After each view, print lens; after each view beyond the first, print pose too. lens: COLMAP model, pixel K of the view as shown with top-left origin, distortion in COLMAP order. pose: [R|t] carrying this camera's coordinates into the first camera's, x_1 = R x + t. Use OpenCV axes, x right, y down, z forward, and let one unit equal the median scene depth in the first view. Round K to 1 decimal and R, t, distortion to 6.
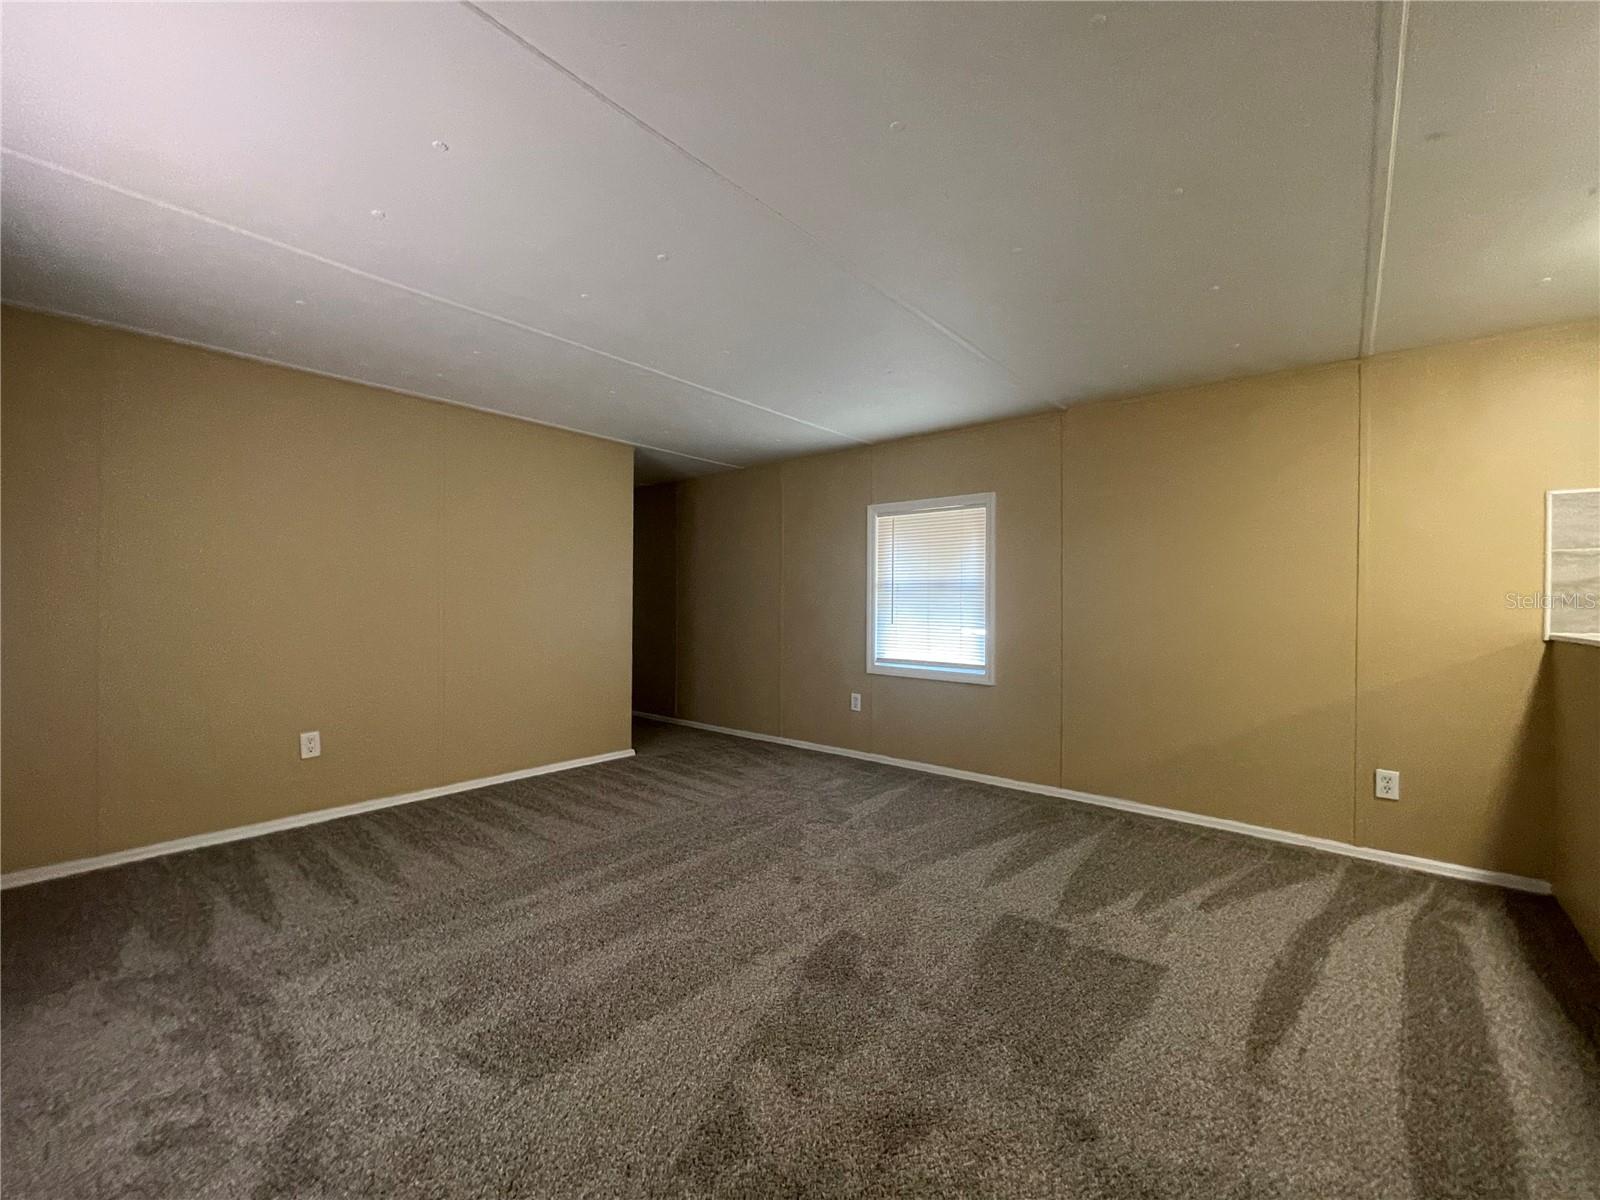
lens RADIAL K [[644.6, 0, 801.2], [0, 644.6, 601.1], [0, 0, 1]] dist [-0.010405, 0.000211]
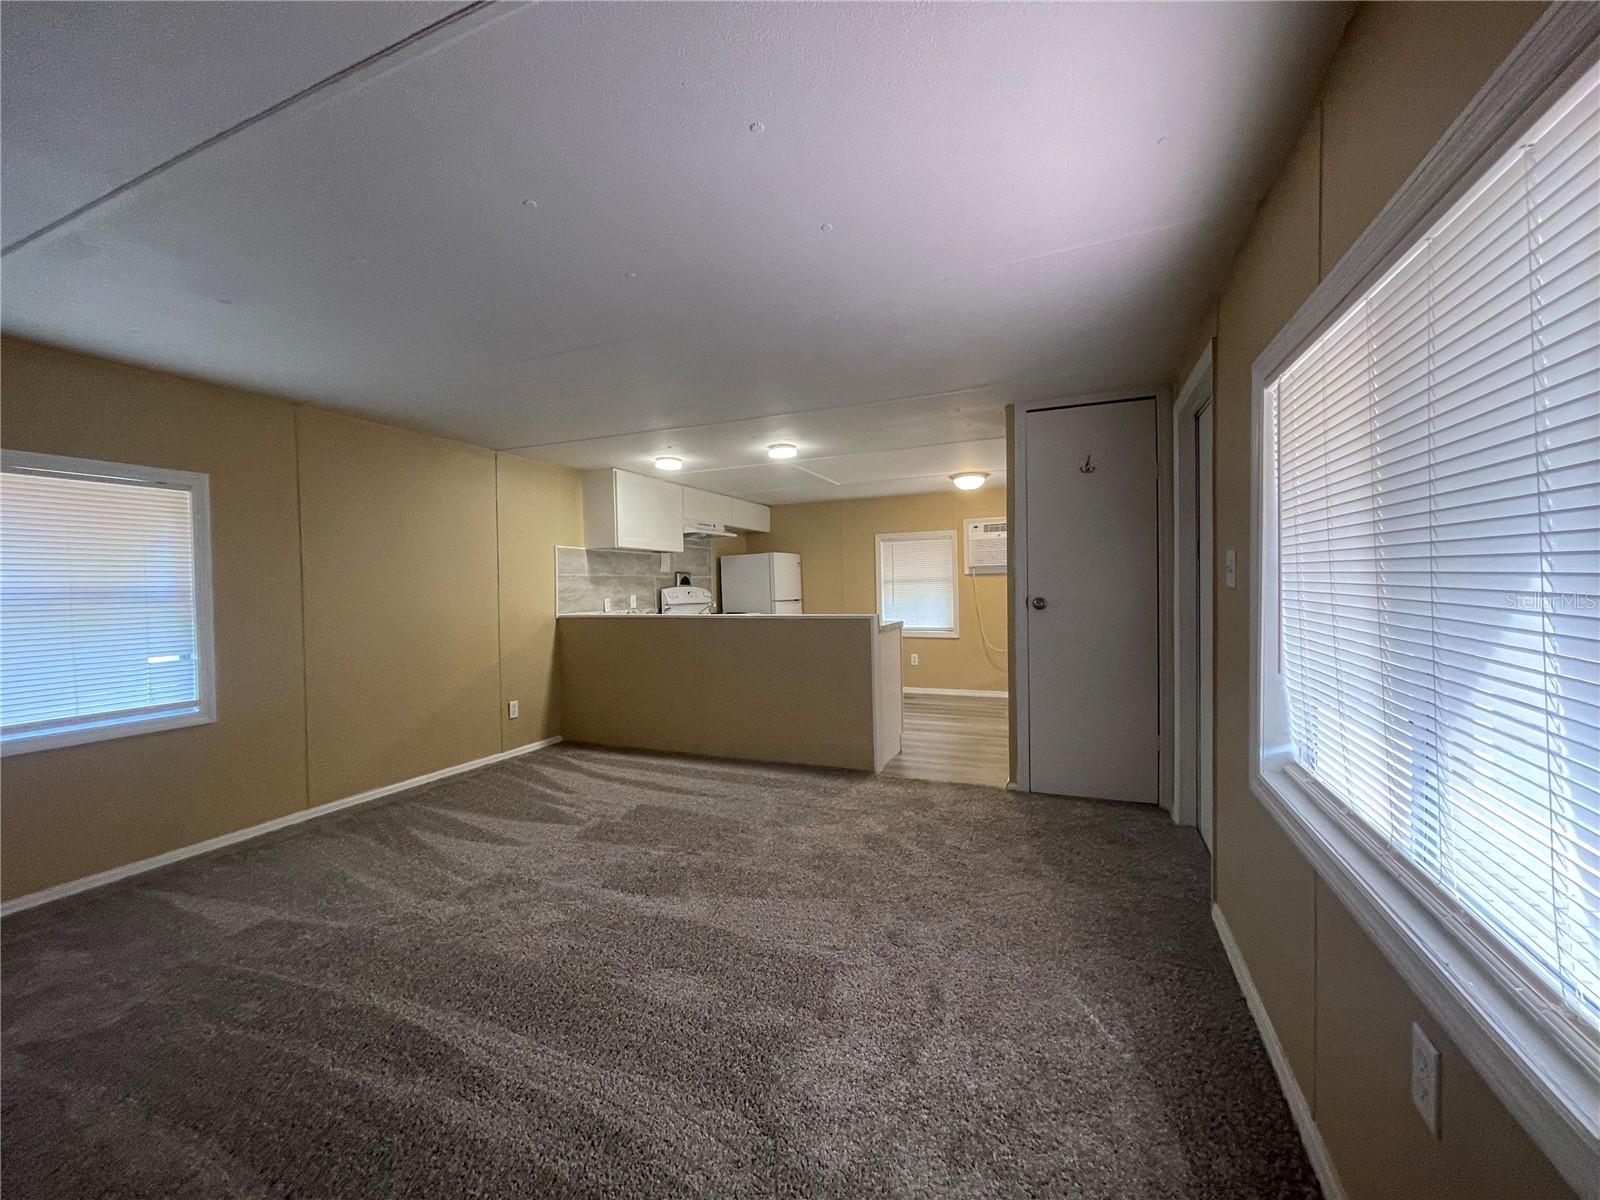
lens RADIAL K [[644.6, 0, 792.6], [0, 644.6, 606.5], [0, 0, 1]] dist [-0.010405, 0.000211]
pose [[-0.291772, -0.032666, 0.955930, -0.888984], [0.016603, 0.999093, 0.039209, -0.038985], [-0.956344, 0.027311, -0.290965, 0.760637]]
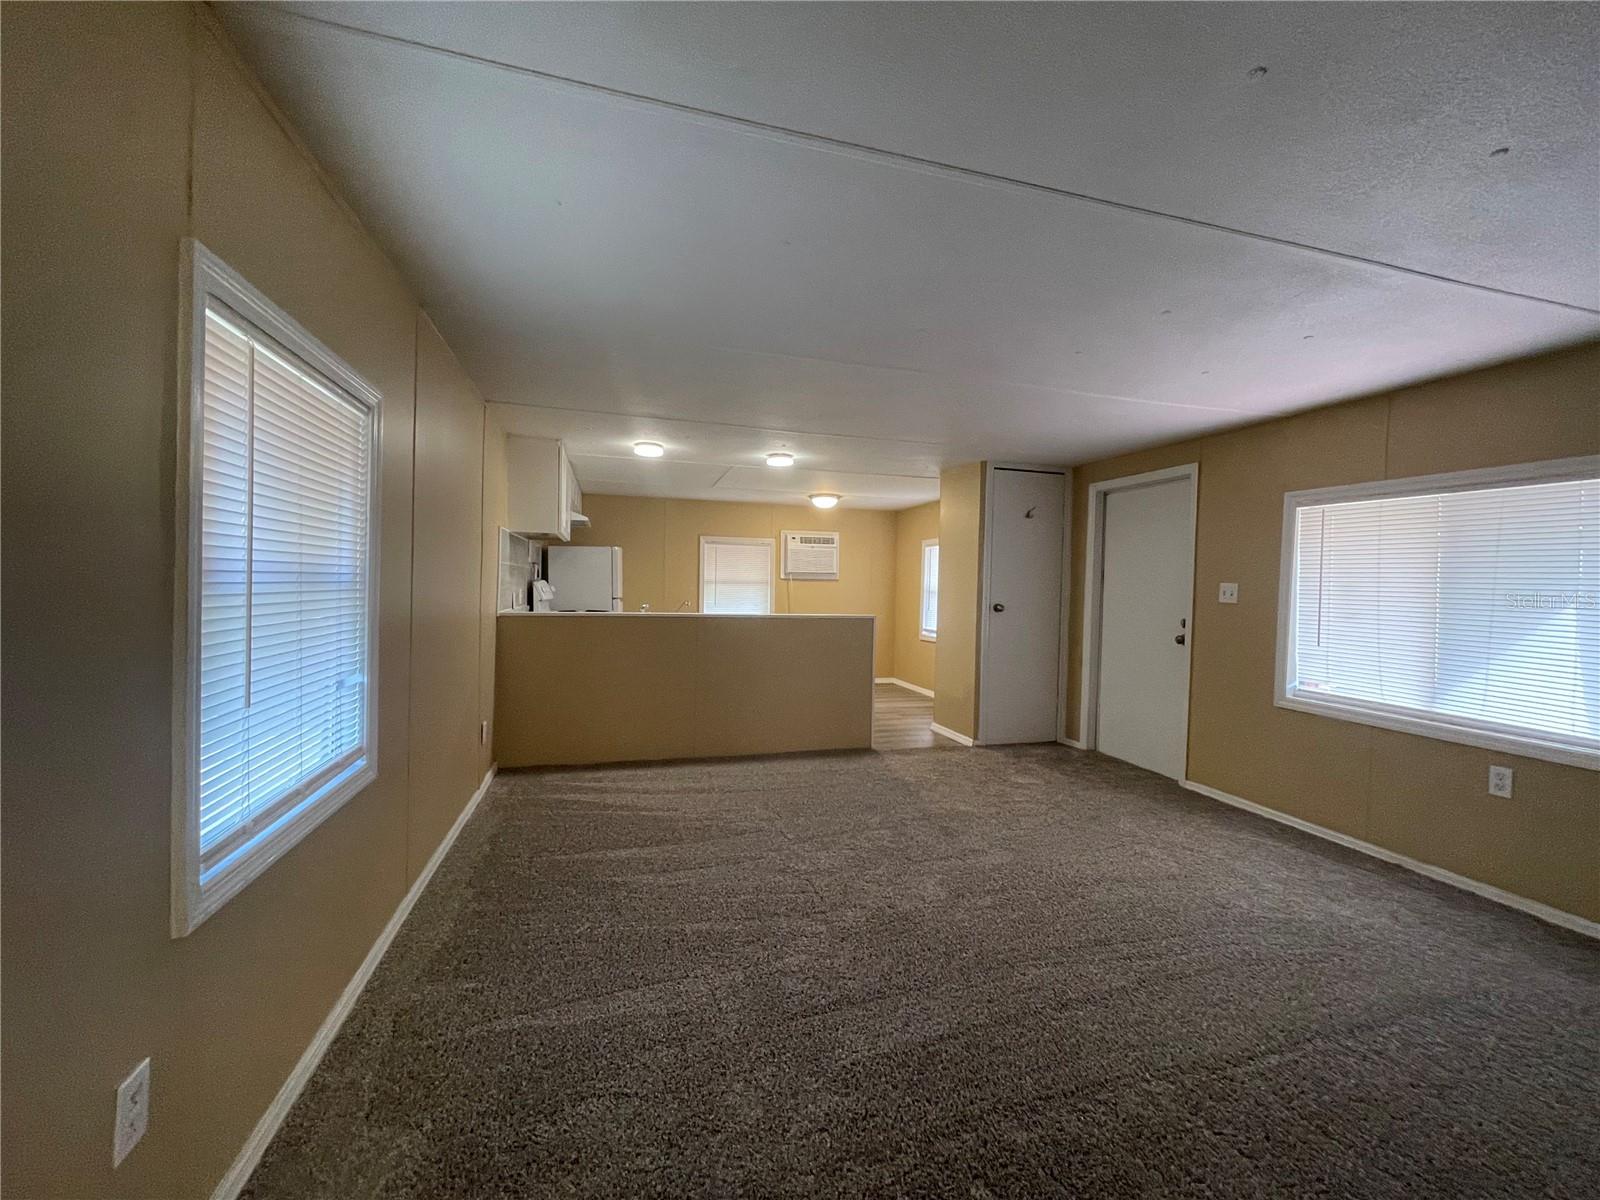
lens RADIAL K [[644.6, 0, 788.3], [0, 644.6, 597.4], [0, 0, 1]] dist [-0.010405, 0.000211]
pose [[-0.825772, -0.035957, 0.562857, -0.337139], [-0.026533, 0.999337, 0.024914, -0.043572], [-0.563380, 0.005639, -0.826179, 1.701863]]
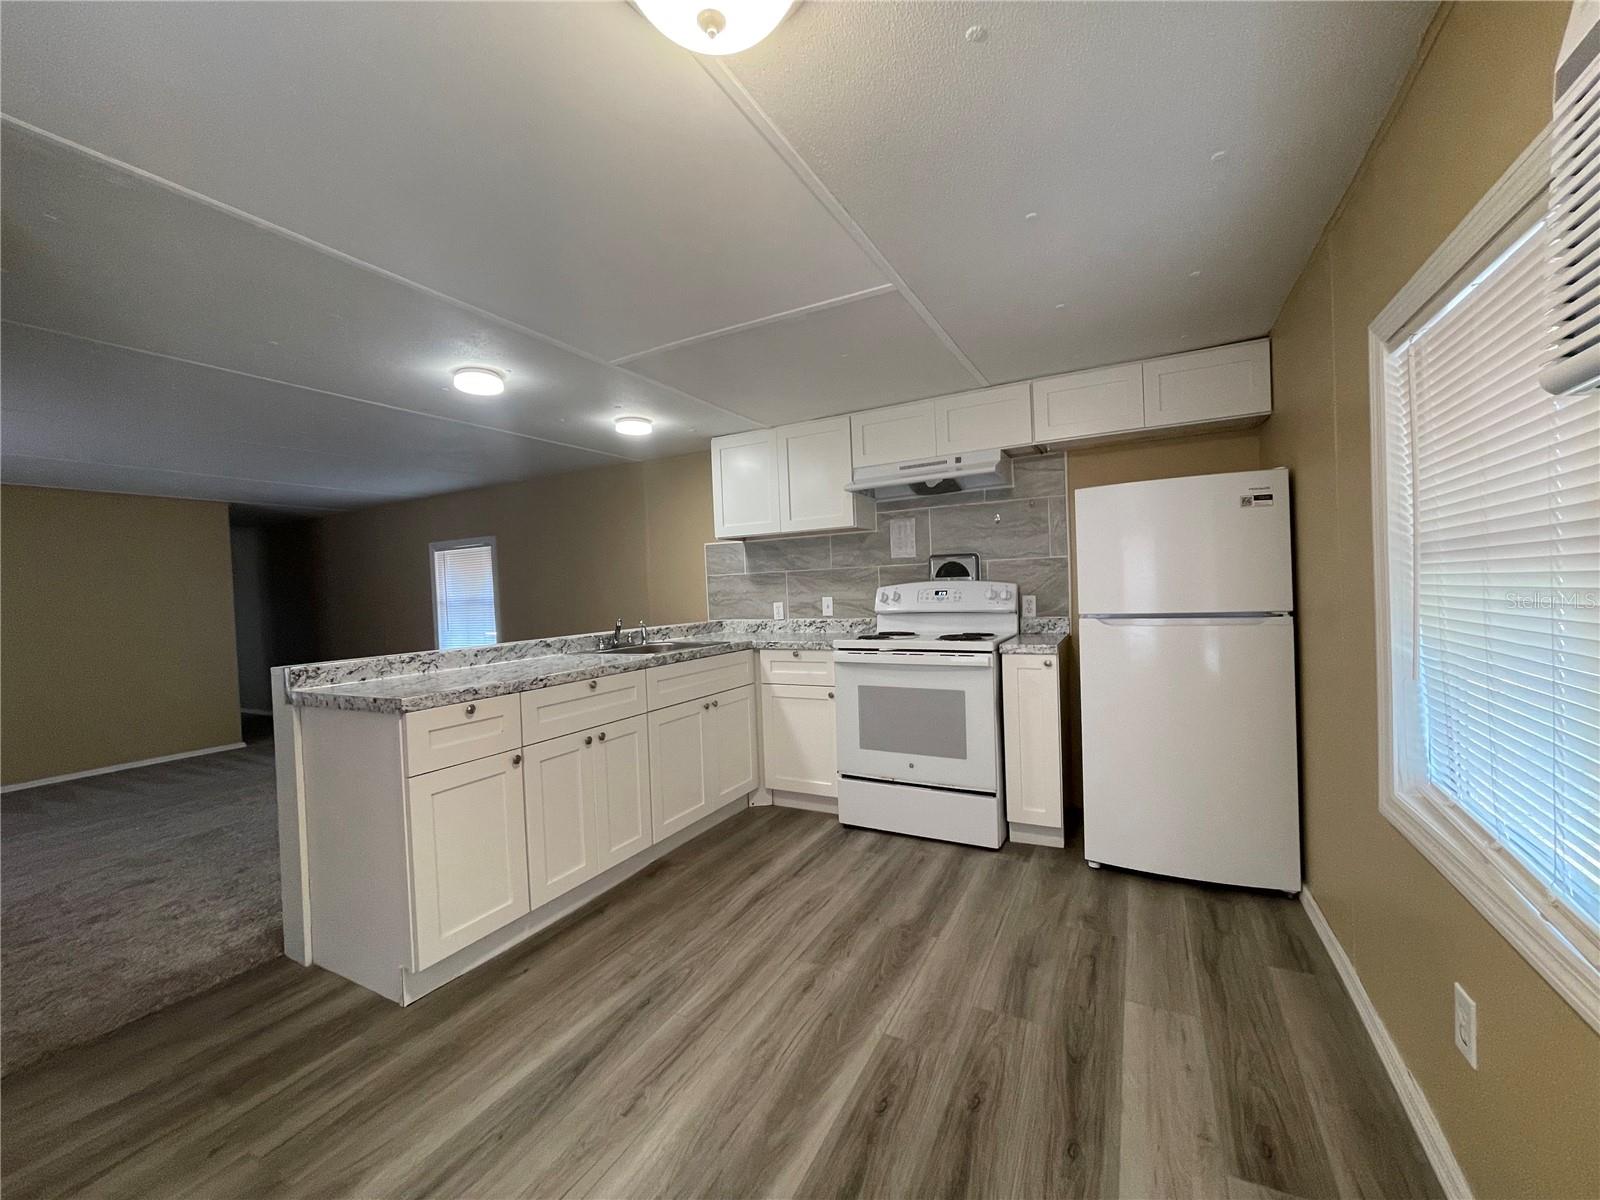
lens RADIAL K [[644.6, 0, 808.8], [0, 644.6, 601.8], [0, 0, 1]] dist [-0.010405, 0.000211]
pose [[0.974828, -0.053712, 0.216390, 0.917811], [0.050439, 0.998514, 0.020624, -0.024295], [-0.217176, -0.009191, 0.976089, -0.751992]]
